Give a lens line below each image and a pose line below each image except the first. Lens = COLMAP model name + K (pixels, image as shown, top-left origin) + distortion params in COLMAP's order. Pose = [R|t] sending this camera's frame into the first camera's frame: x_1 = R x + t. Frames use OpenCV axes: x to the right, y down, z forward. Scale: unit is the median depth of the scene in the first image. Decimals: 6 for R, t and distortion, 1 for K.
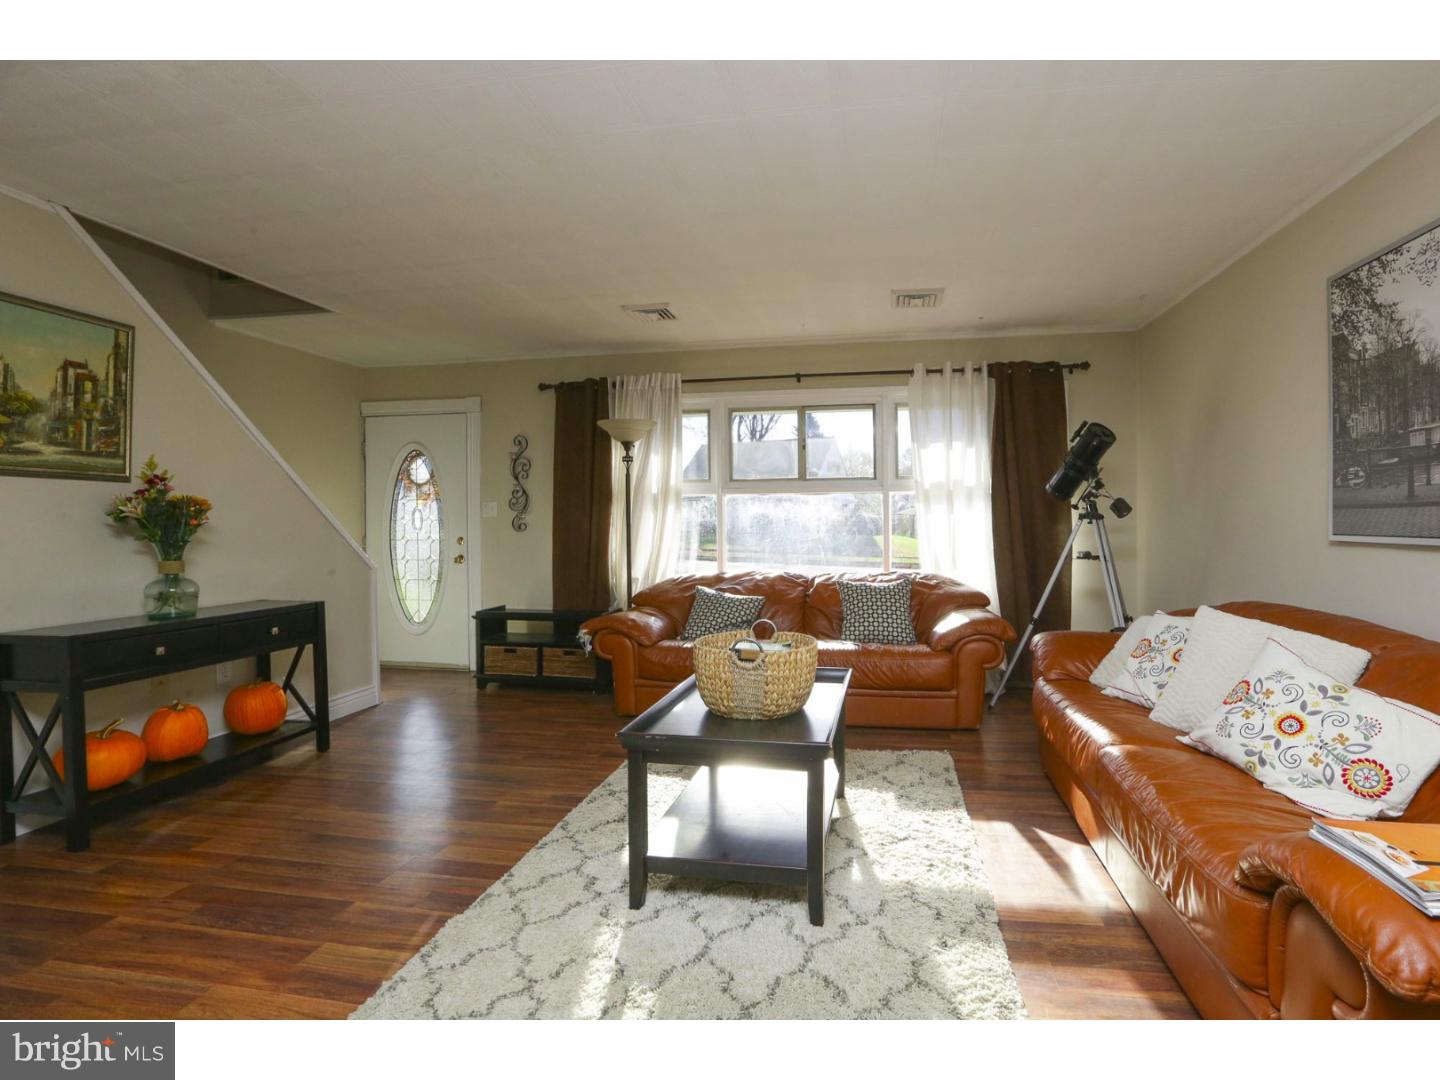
lens RADIAL K [[671.3, 0, 758.4], [0, 671.3, 524.4], [0, 0, 1]] dist [-0.066683, 0.021400]
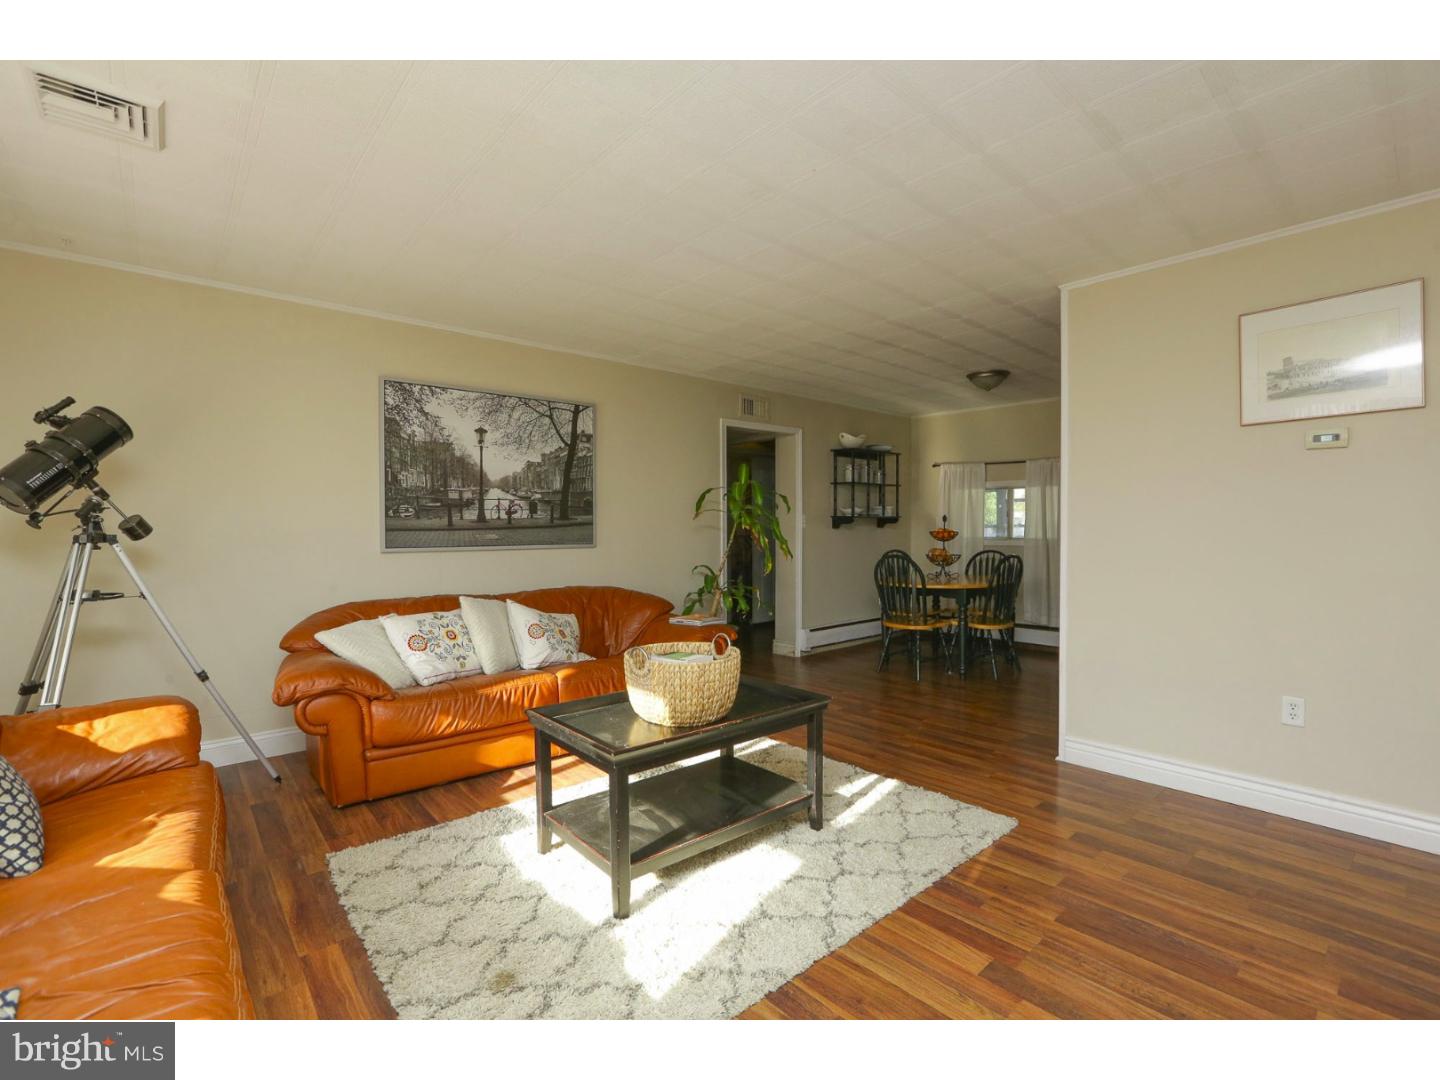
lens RADIAL K [[671.3, 0, 758.4], [0, 671.3, 524.4], [0, 0, 1]] dist [-0.066683, 0.021400]
pose [[-0.804897, 0.016037, 0.593198, -0.728727], [0.015800, 0.999860, -0.005591, -0.017856], [-0.593204, 0.004872, -0.805038, 1.745718]]
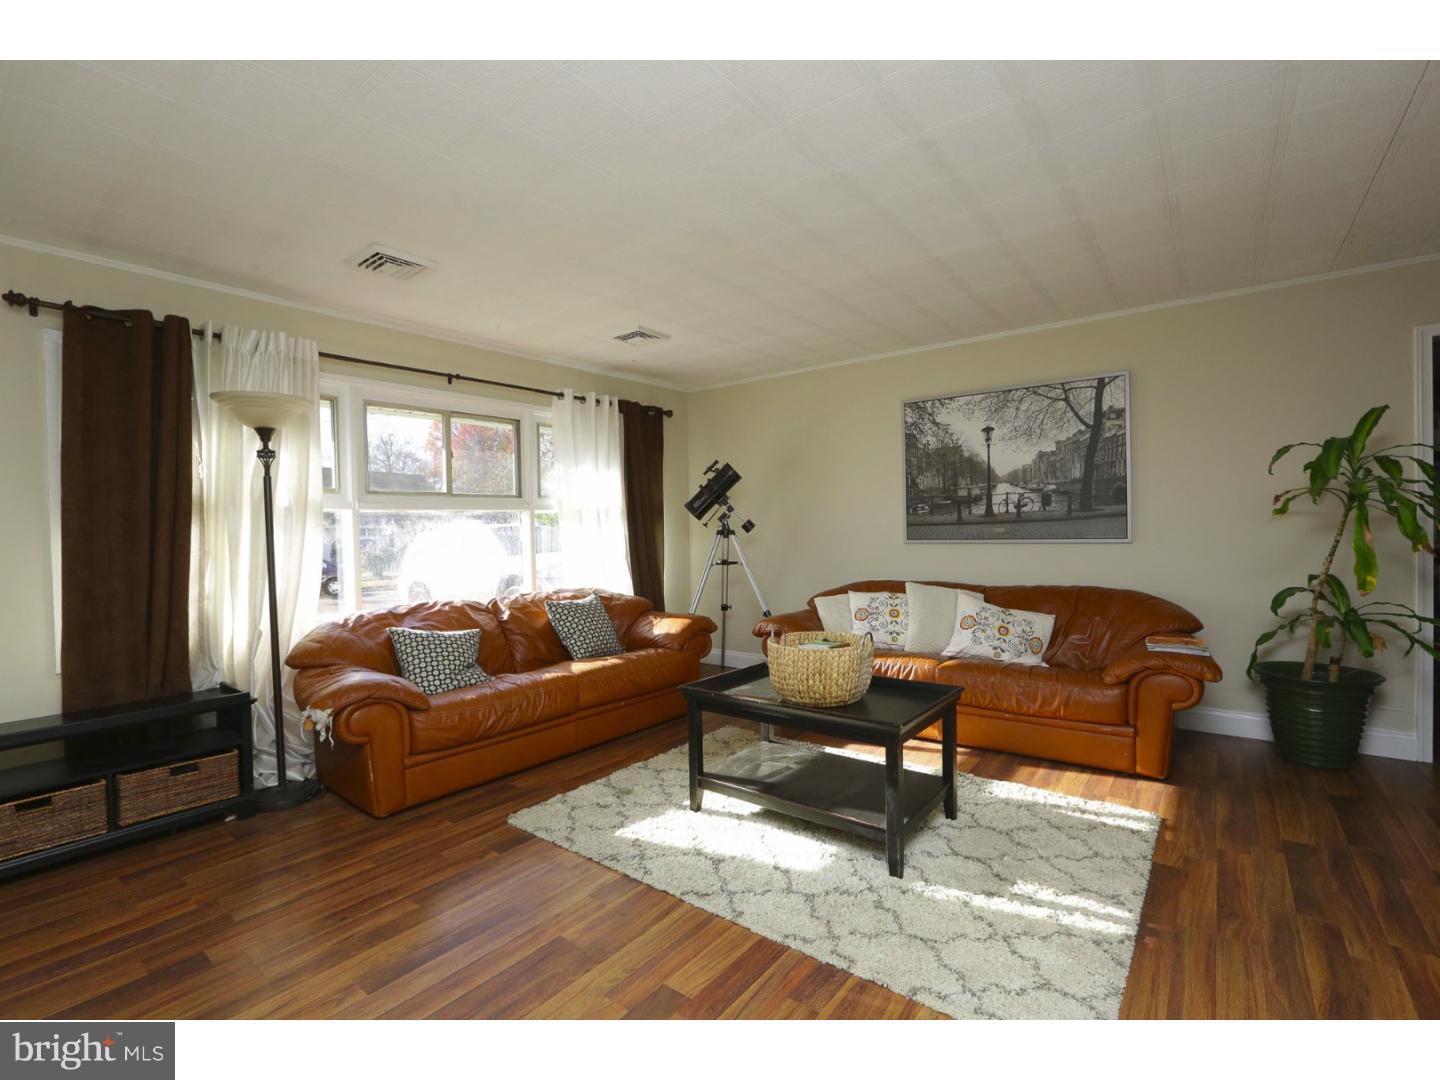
lens RADIAL K [[671.0, 0, 691.6], [0, 671.0, 538.2], [0, 0, 1]] dist [-0.071940, 0.043847]
pose [[0.491447, -0.017509, 0.870731, -1.104815], [0.023155, 0.999707, 0.007033, -0.016910], [-0.870599, 0.016706, 0.491709, 0.606275]]
